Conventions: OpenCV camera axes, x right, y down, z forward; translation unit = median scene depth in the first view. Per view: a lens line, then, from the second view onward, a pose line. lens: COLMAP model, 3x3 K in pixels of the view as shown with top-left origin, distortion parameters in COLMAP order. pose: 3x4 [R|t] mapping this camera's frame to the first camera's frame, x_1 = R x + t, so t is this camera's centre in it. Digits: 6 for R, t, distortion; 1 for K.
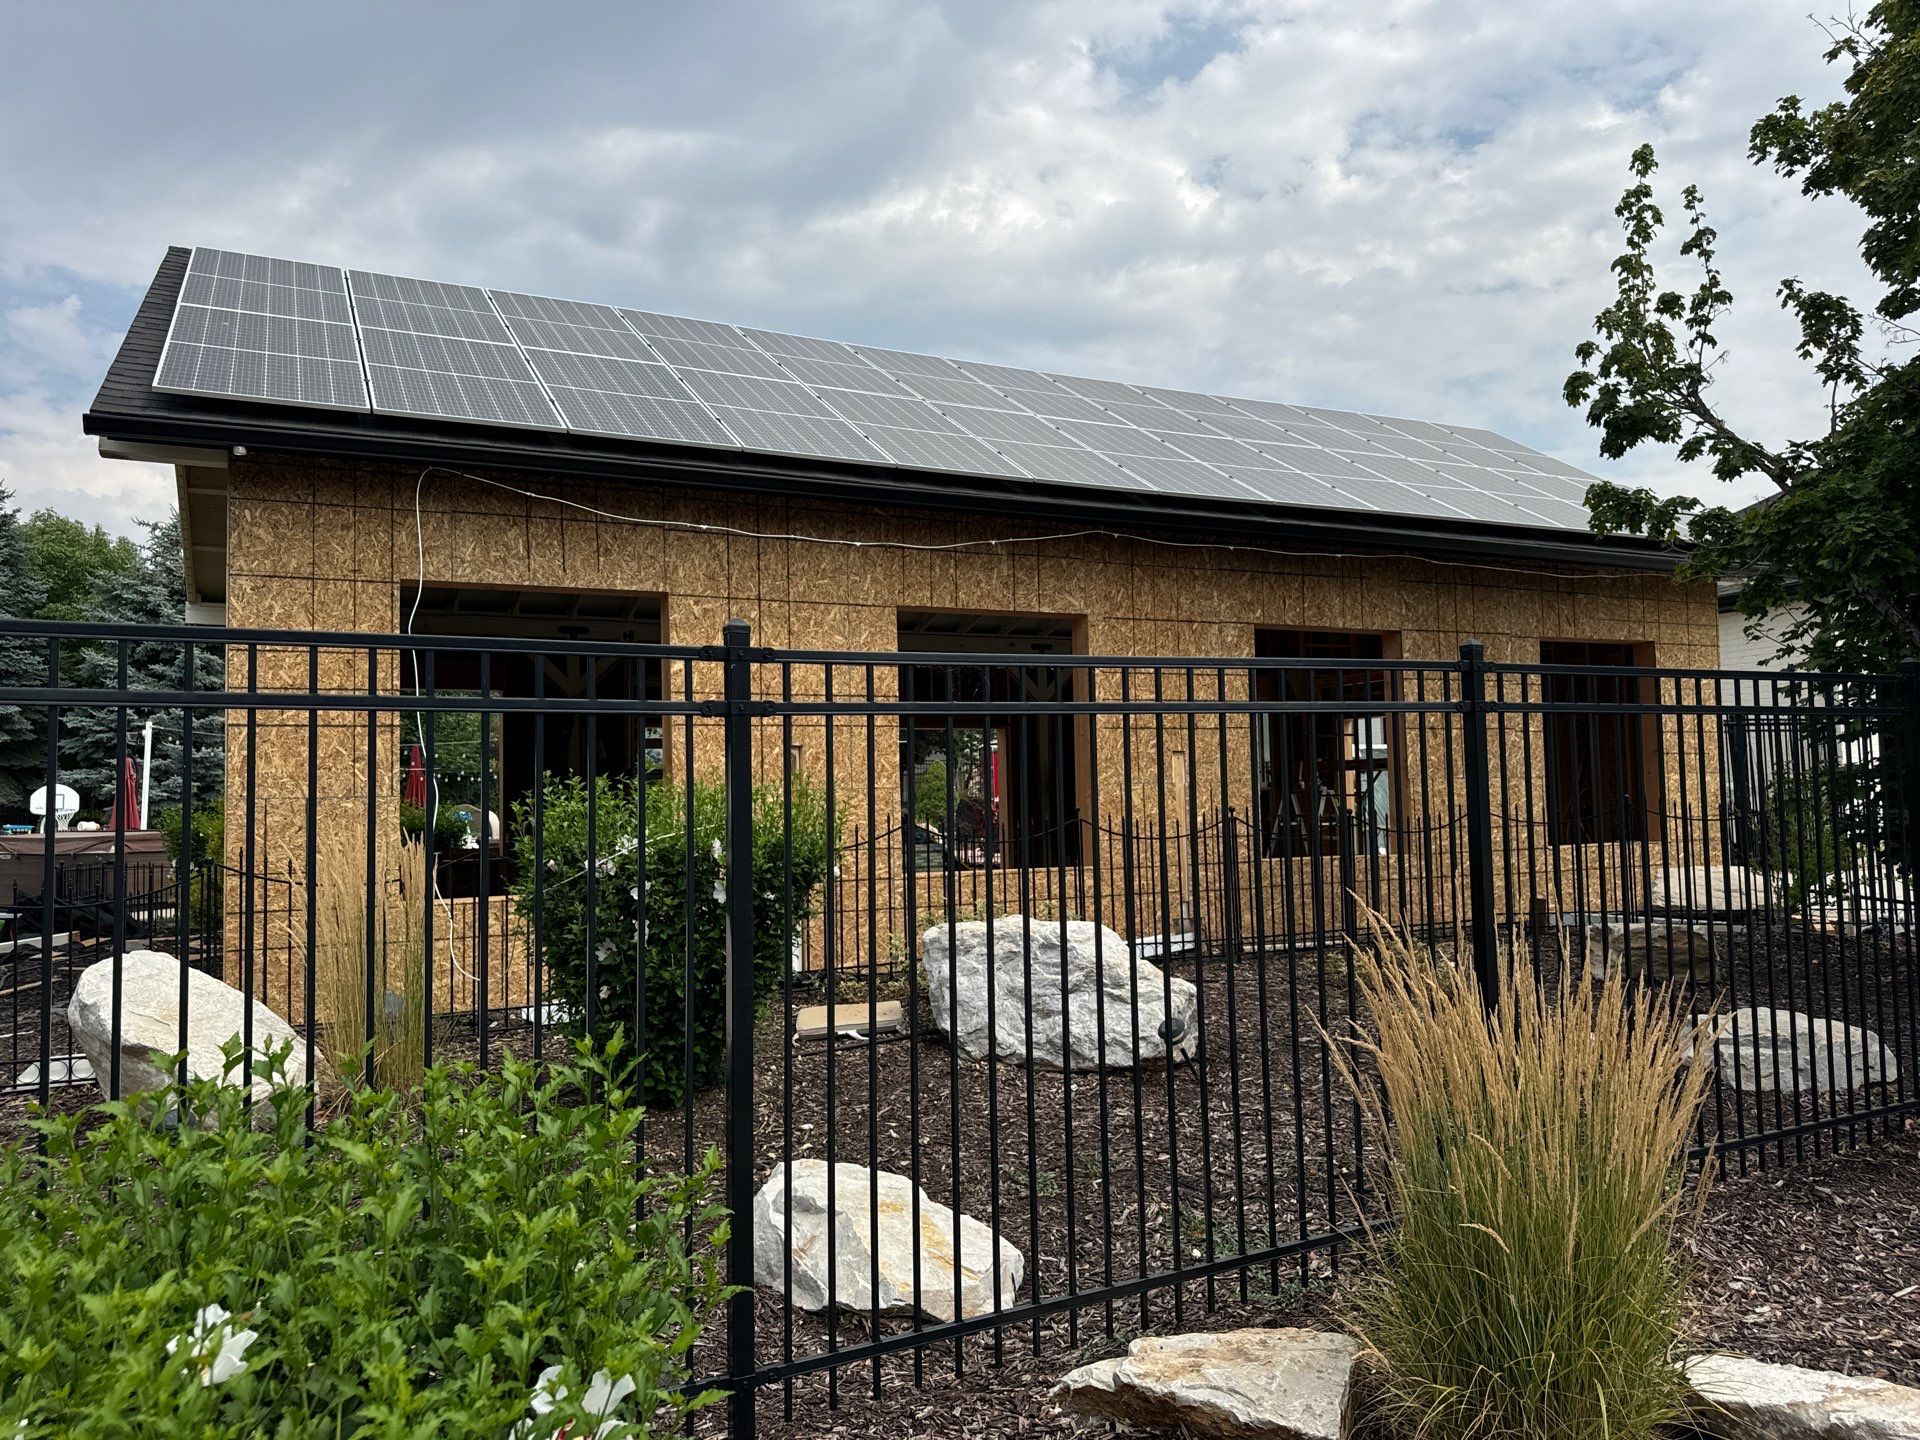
lens RADIAL K [[1330.7, 0, 960.0], [0, 1330.7, 720.0], [0, 0, 1]] dist [0.078515, -0.094698]
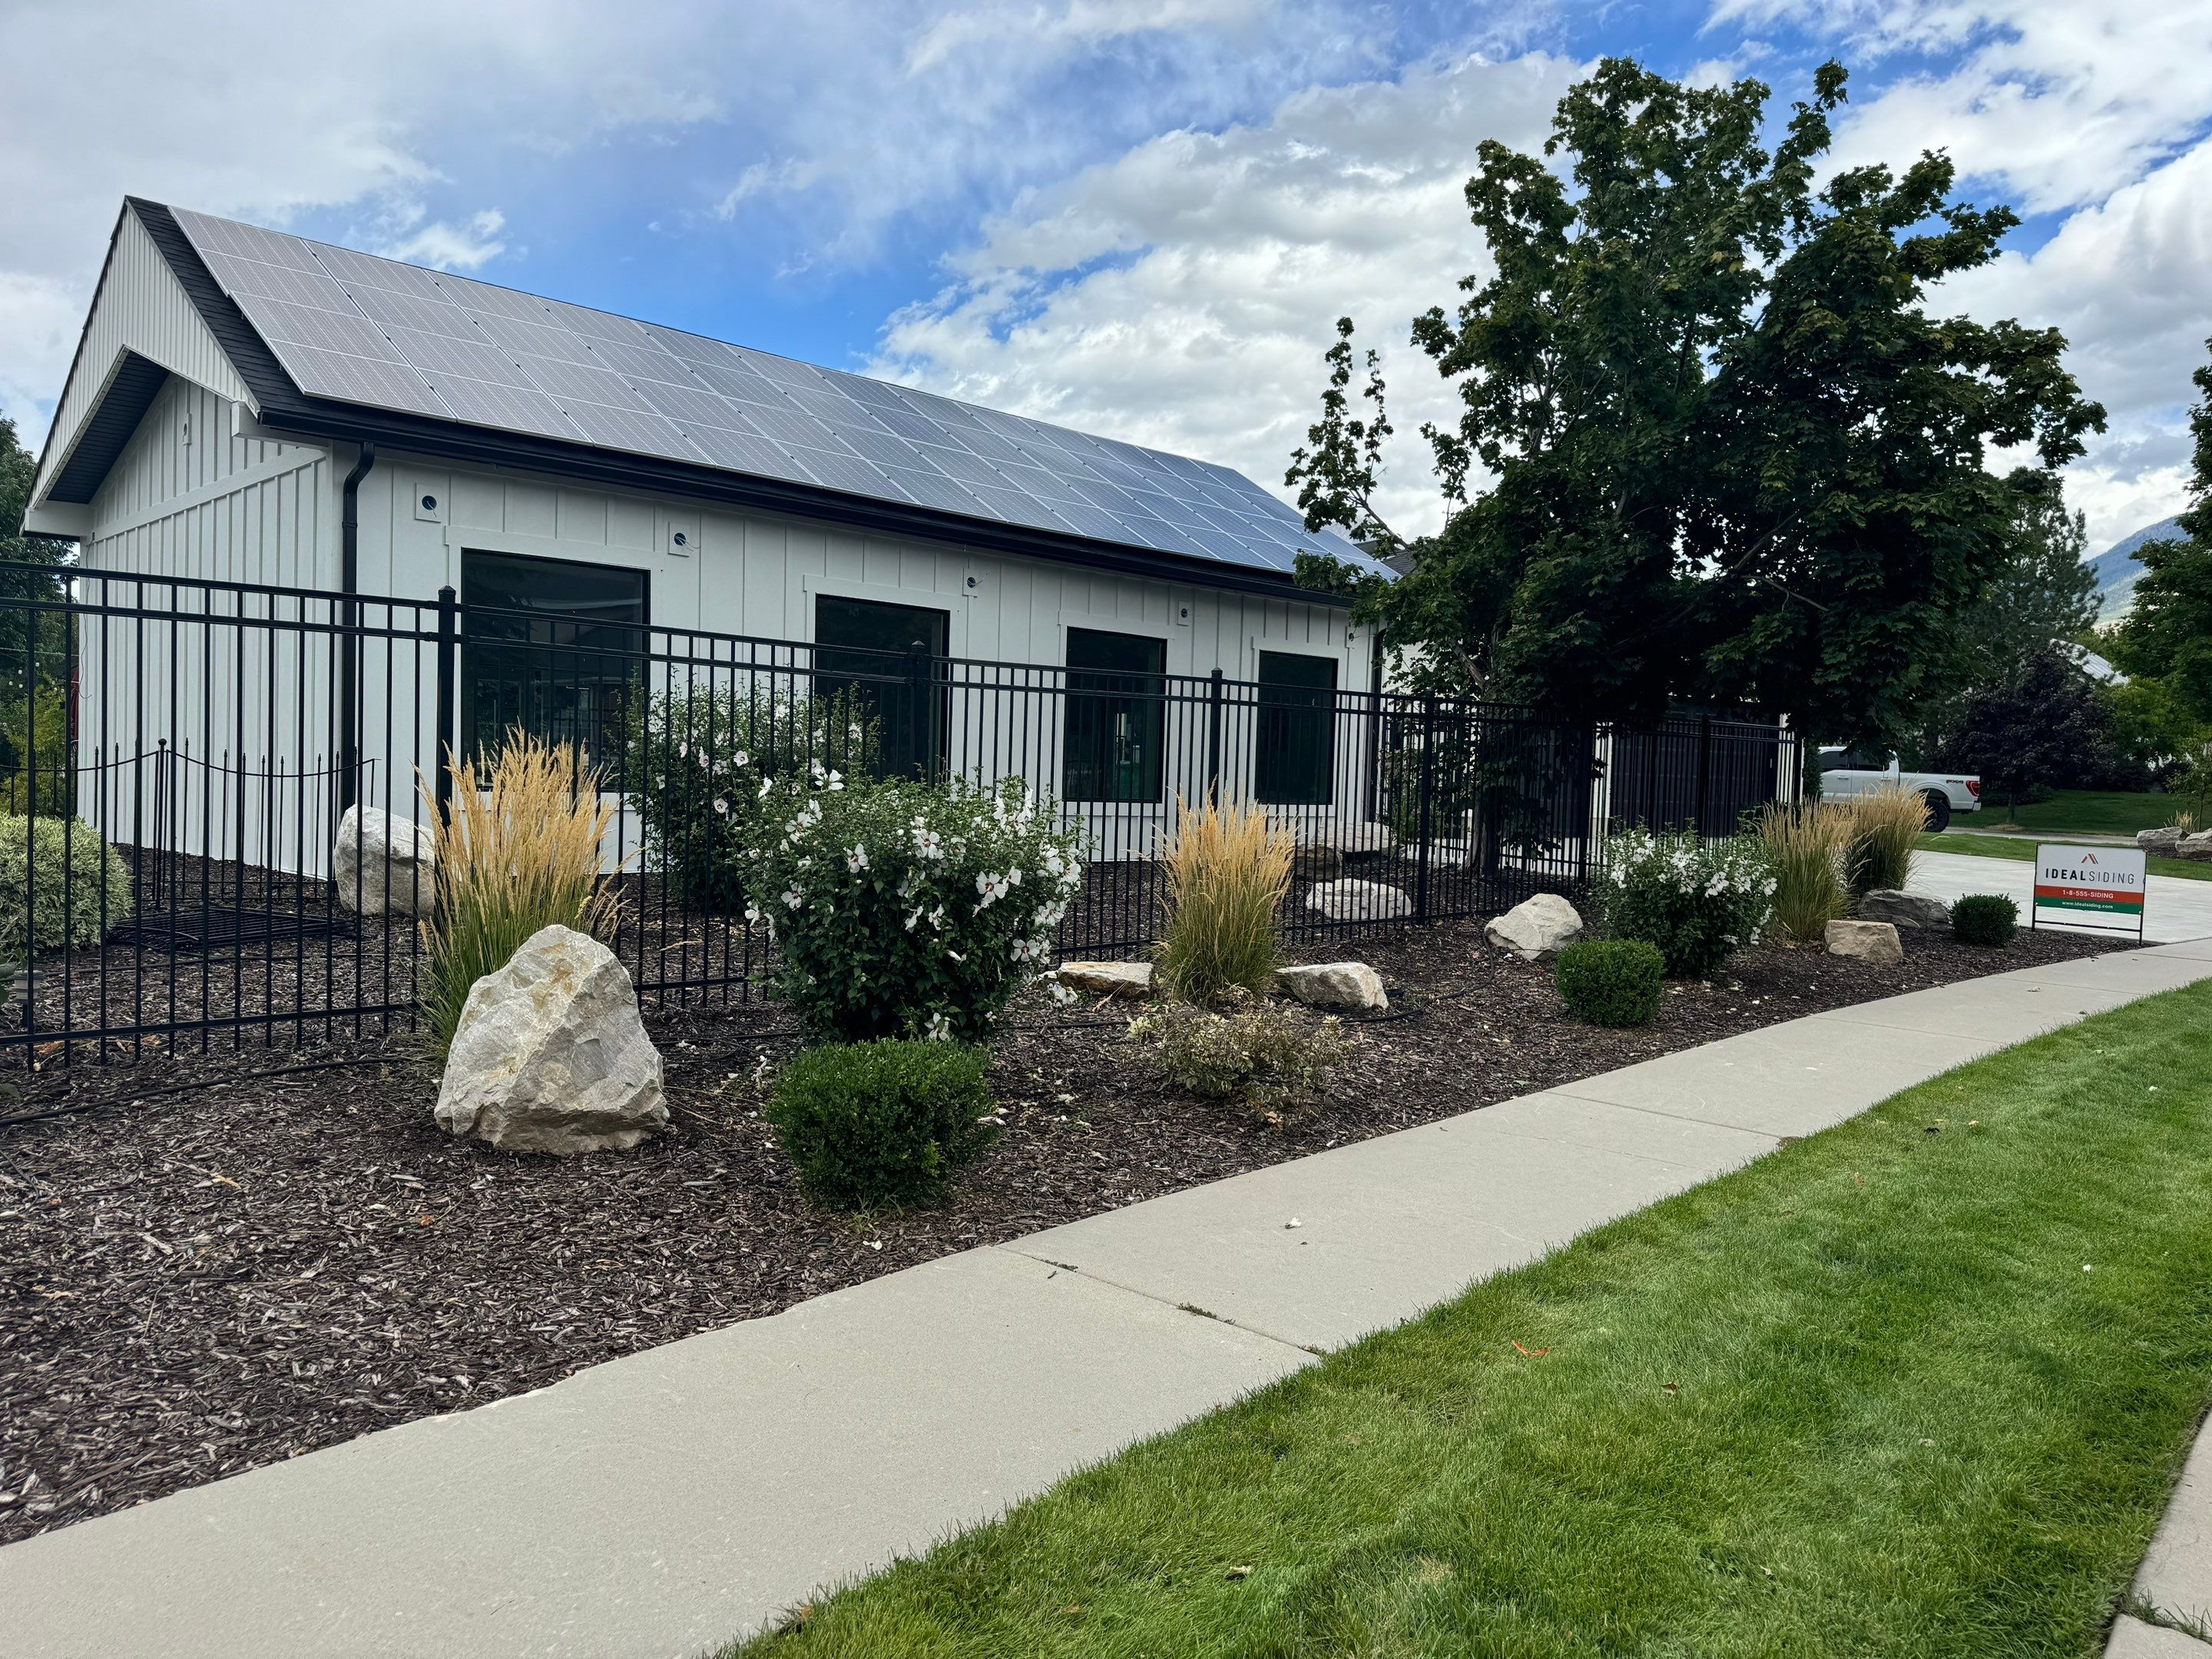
lens RADIAL K [[1514.7, 0, 1106.0], [0, 1514.7, 829.5], [0, 0, 1]] dist [0.000310, 0.000193]
pose [[0.952485, 0.037593, 0.302257, -0.201229], [-0.064709, 0.994676, 0.080202, 0.004503], [-0.297632, -0.095950, 0.949847, -0.498654]]
